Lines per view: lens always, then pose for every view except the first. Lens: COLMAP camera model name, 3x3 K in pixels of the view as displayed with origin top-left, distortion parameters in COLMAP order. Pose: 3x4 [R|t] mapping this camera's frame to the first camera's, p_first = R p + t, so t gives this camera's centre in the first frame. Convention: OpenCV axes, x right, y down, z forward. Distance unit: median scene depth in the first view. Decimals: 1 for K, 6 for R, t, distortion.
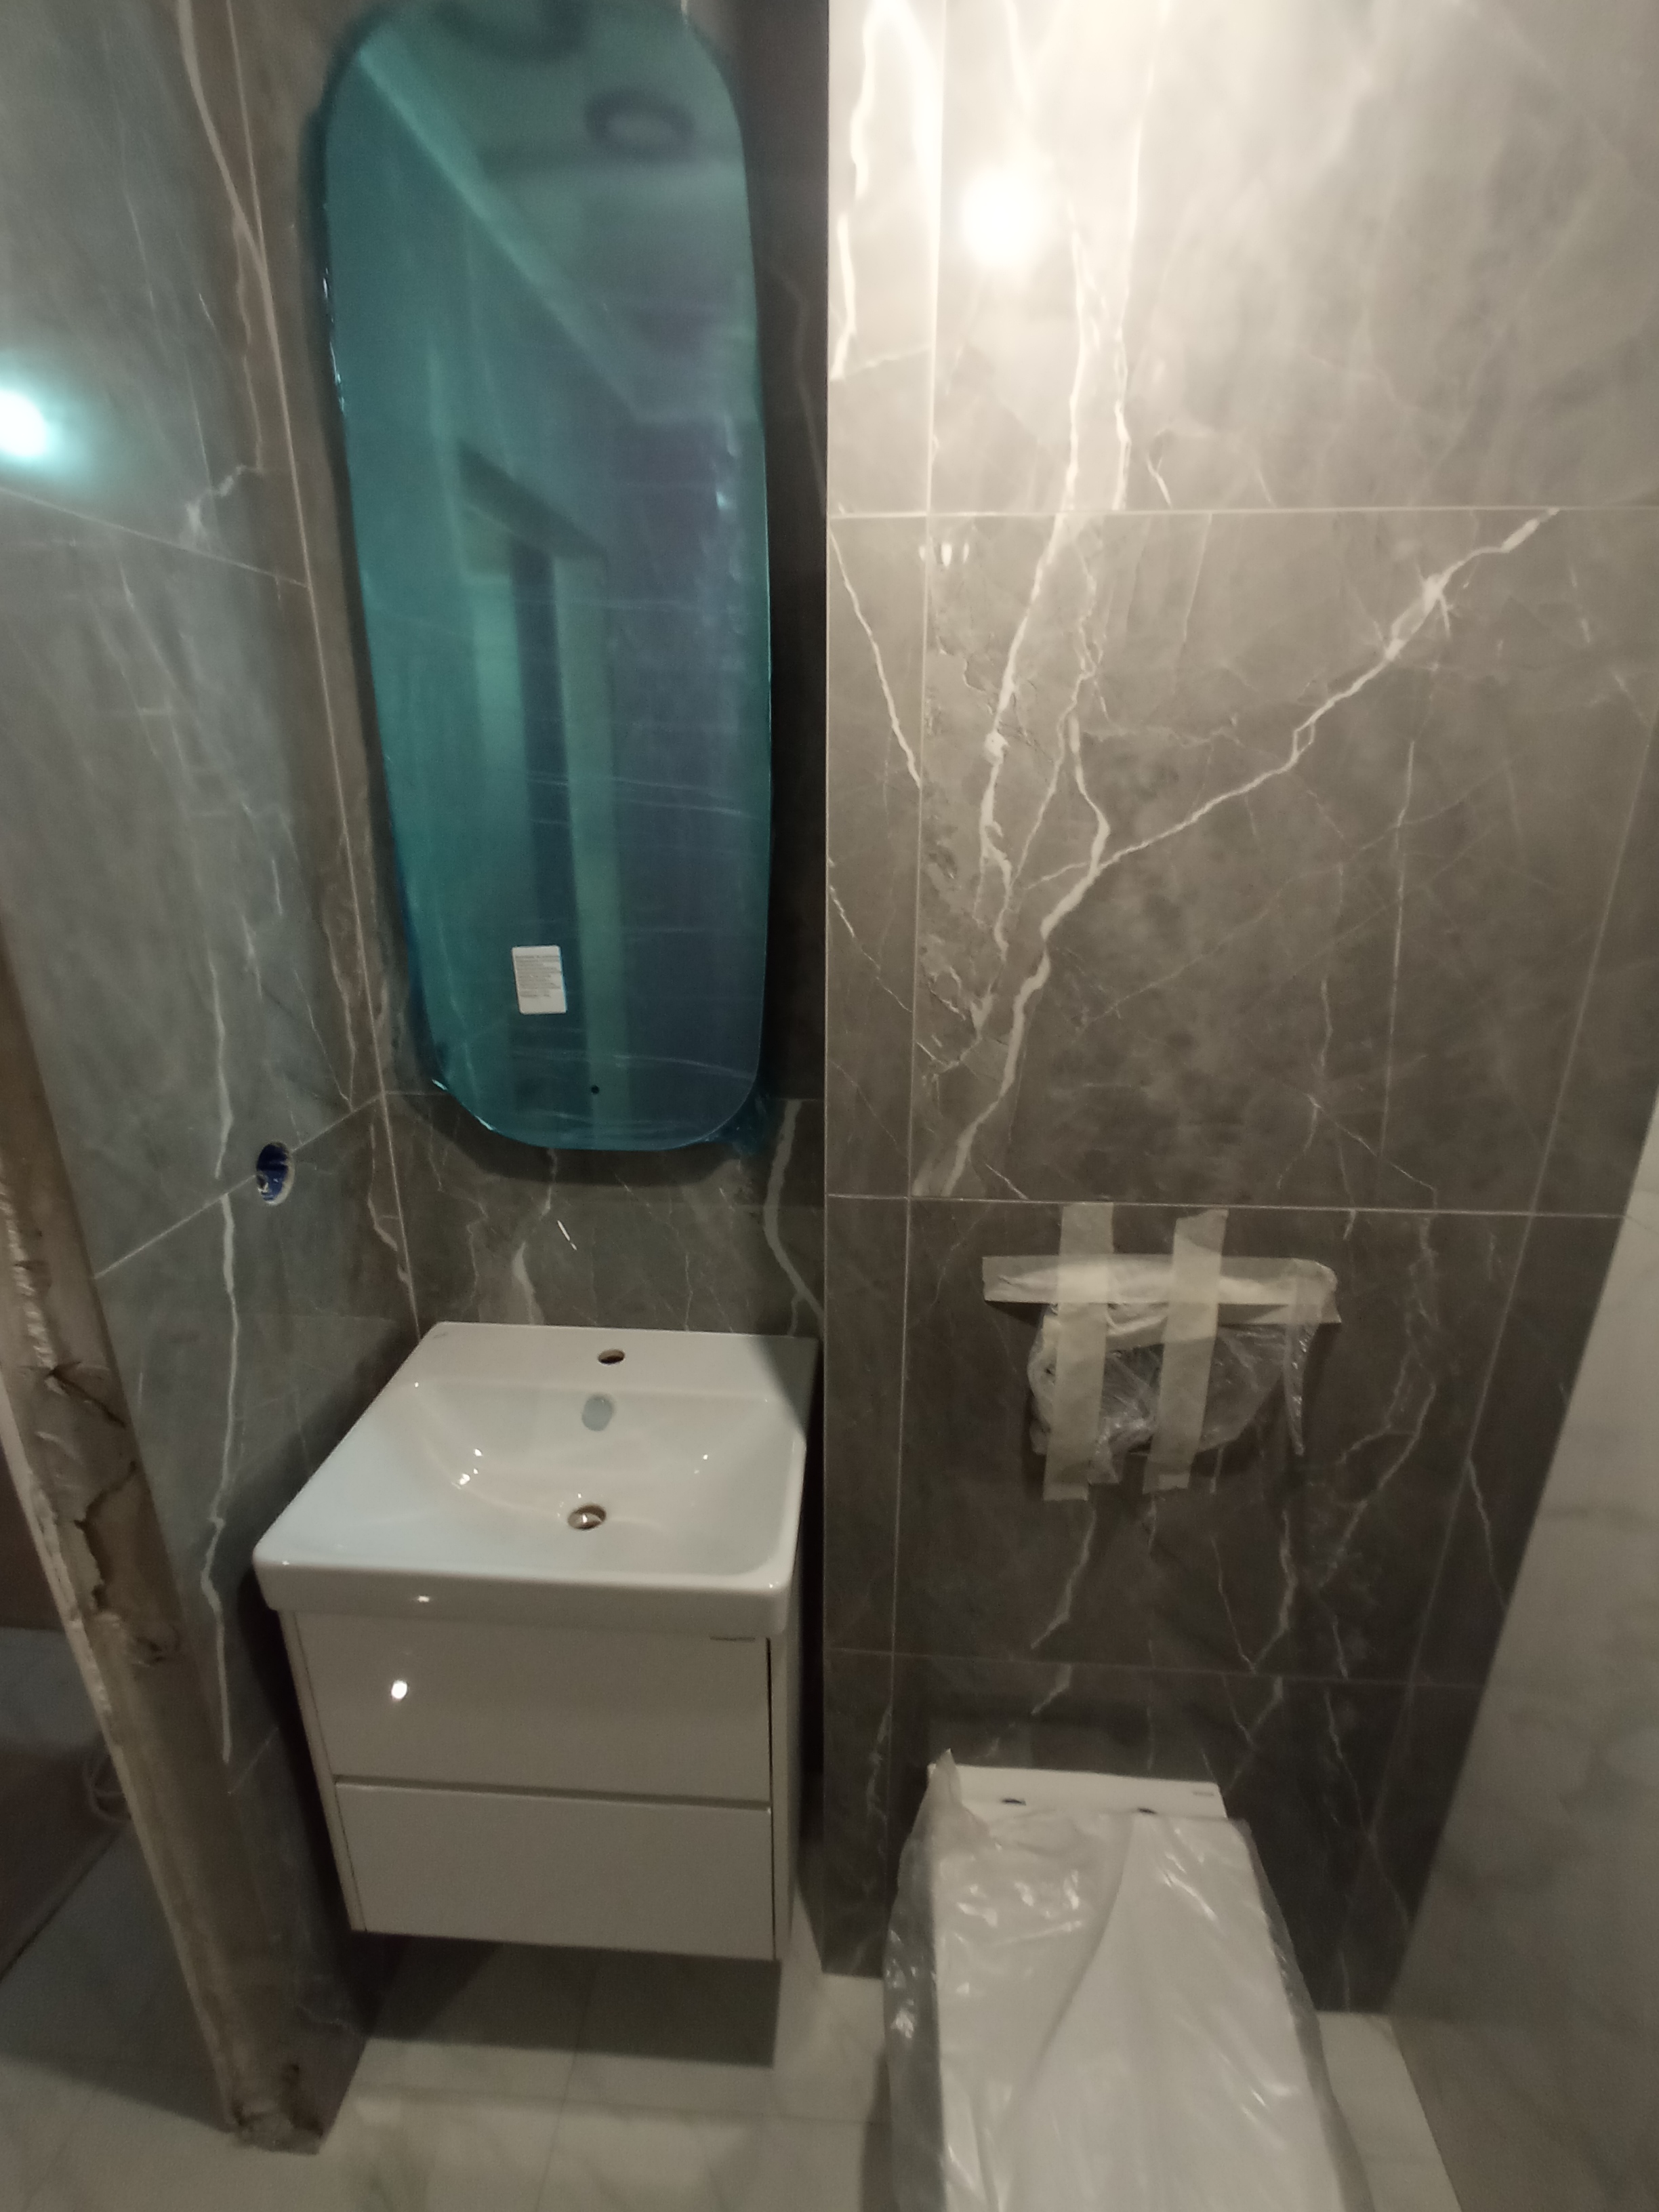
lens RADIAL K [[998.1, 0, 813.8], [0, 998.1, 1103.0], [0, 0, 1]] dist [-0.047679, 0.026916]
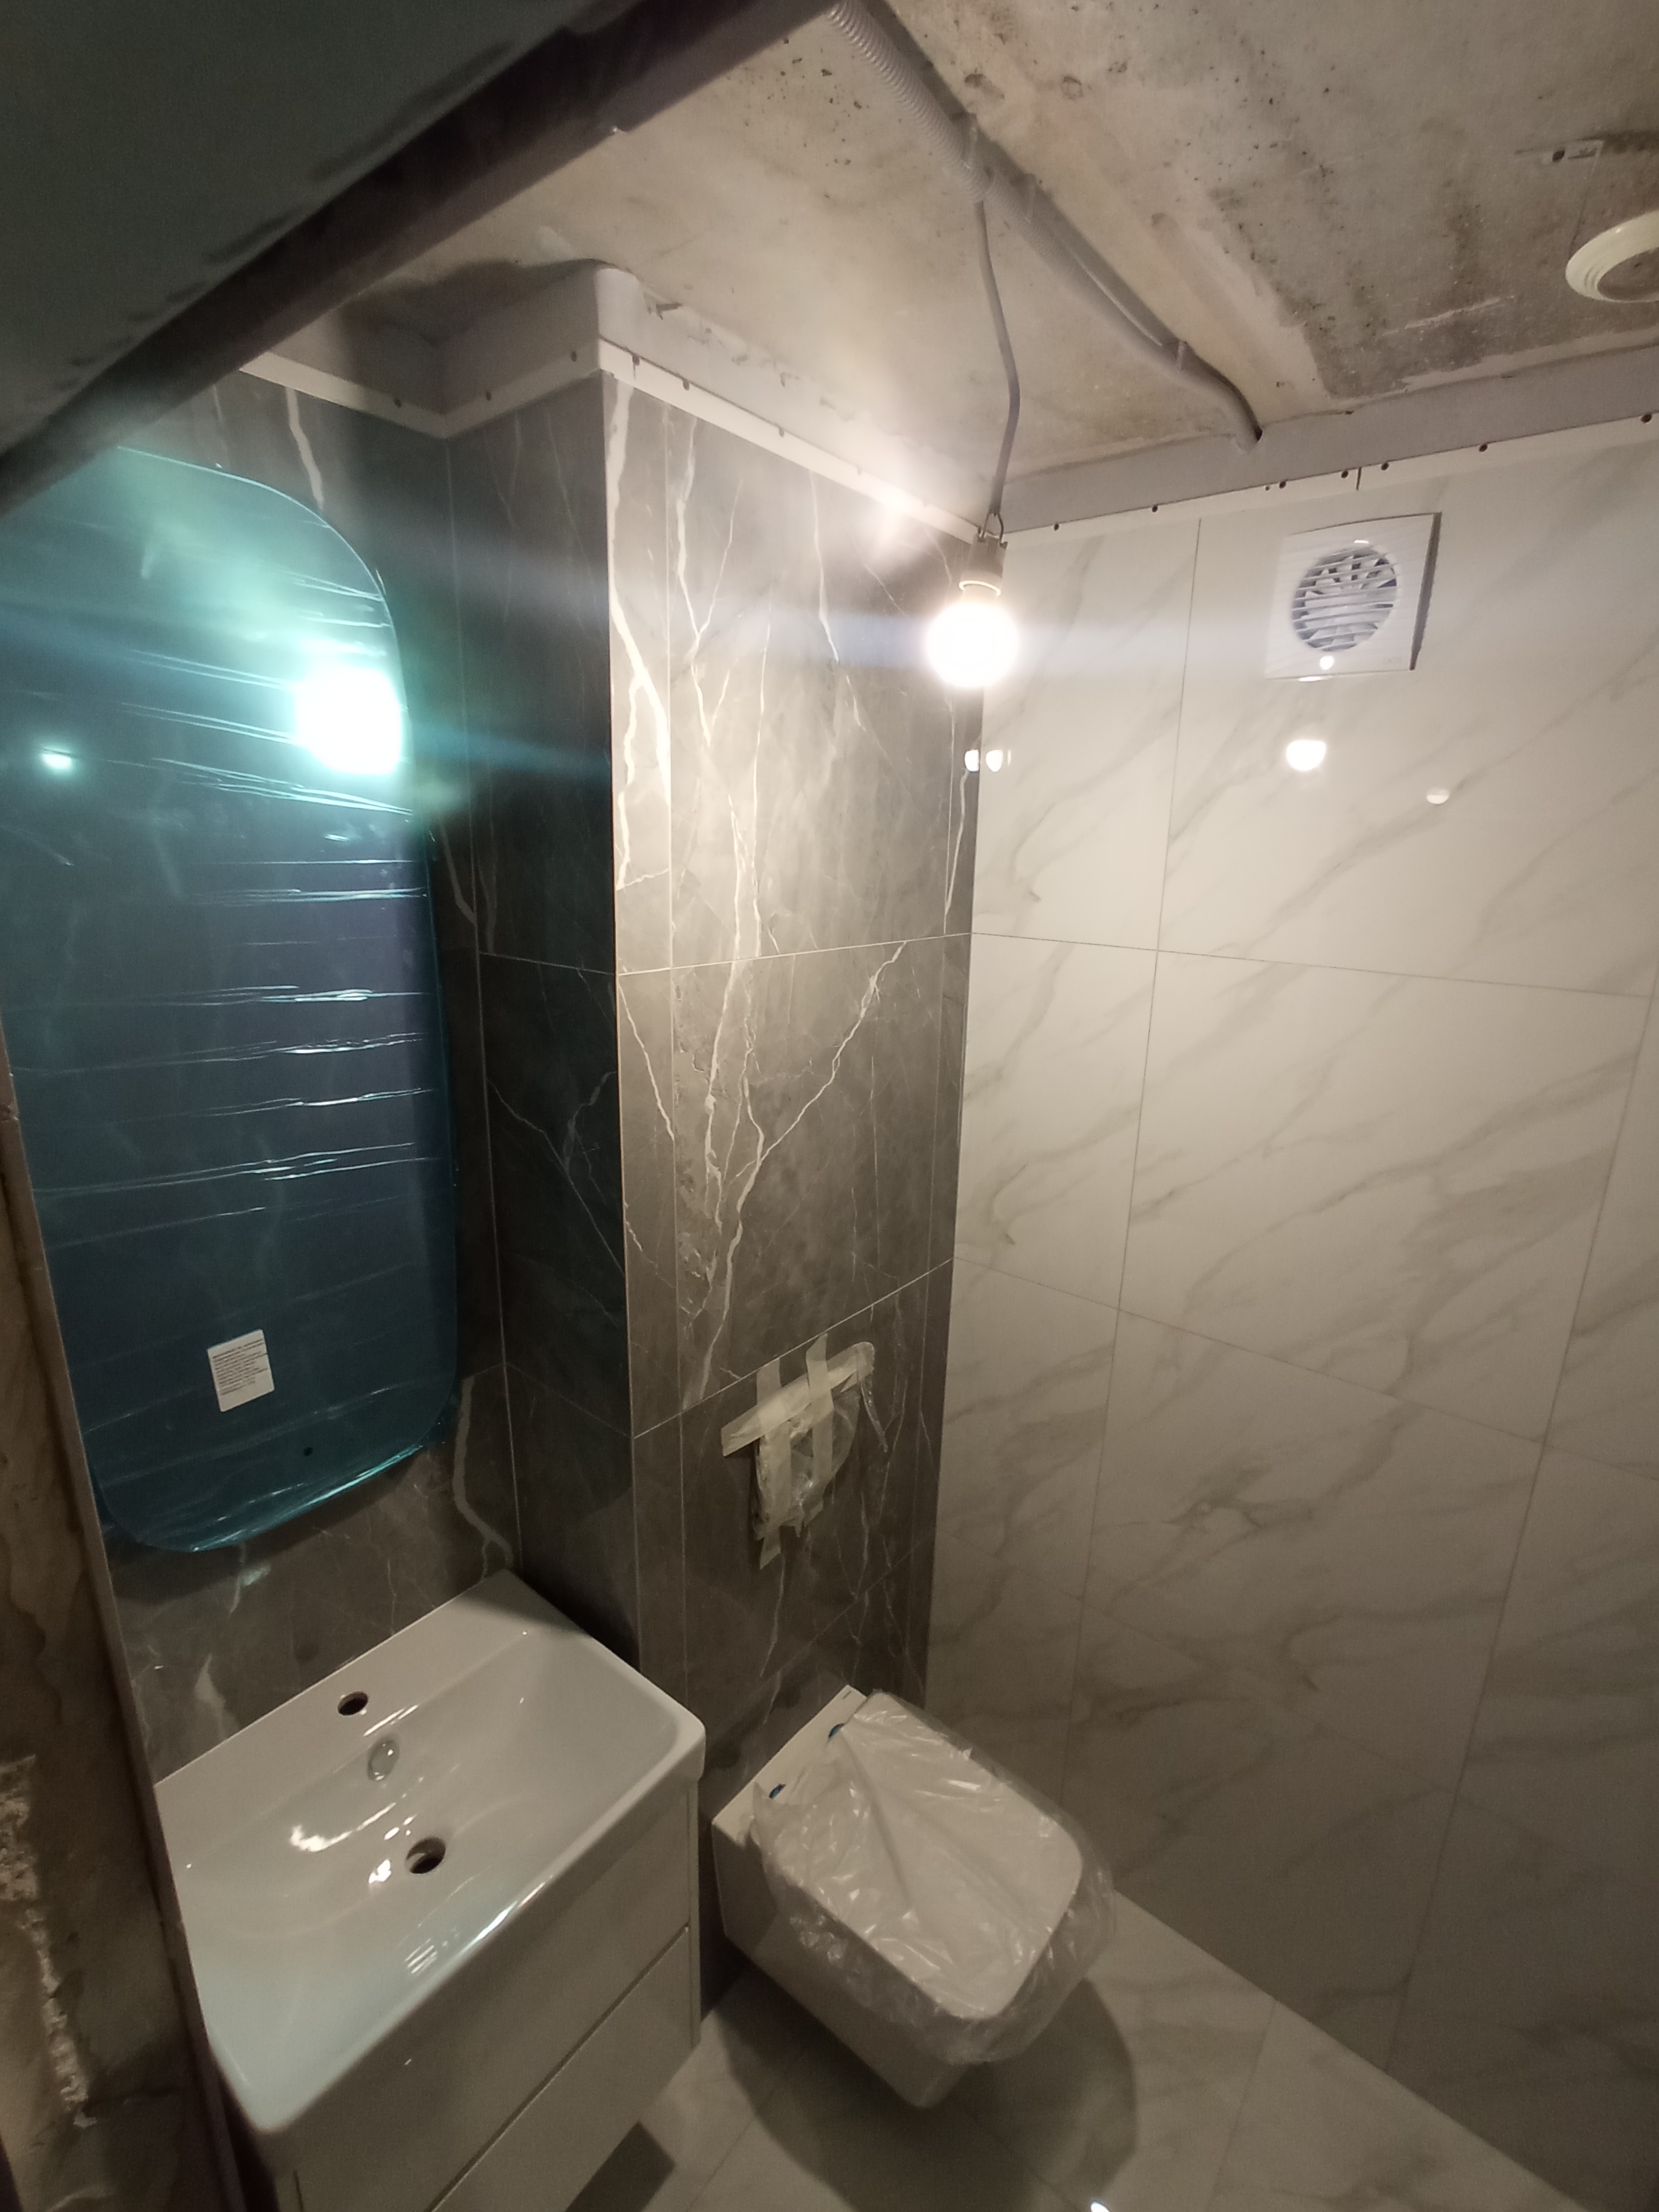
lens RADIAL K [[998.1, 0, 813.8], [0, 998.1, 1103.0], [0, 0, 1]] dist [-0.047679, 0.026916]
pose [[0.581212, -0.204741, 0.787575, -0.872415], [0.244743, 0.967002, 0.070771, -0.410053], [-0.776076, 0.151621, 0.612142, -0.042572]]
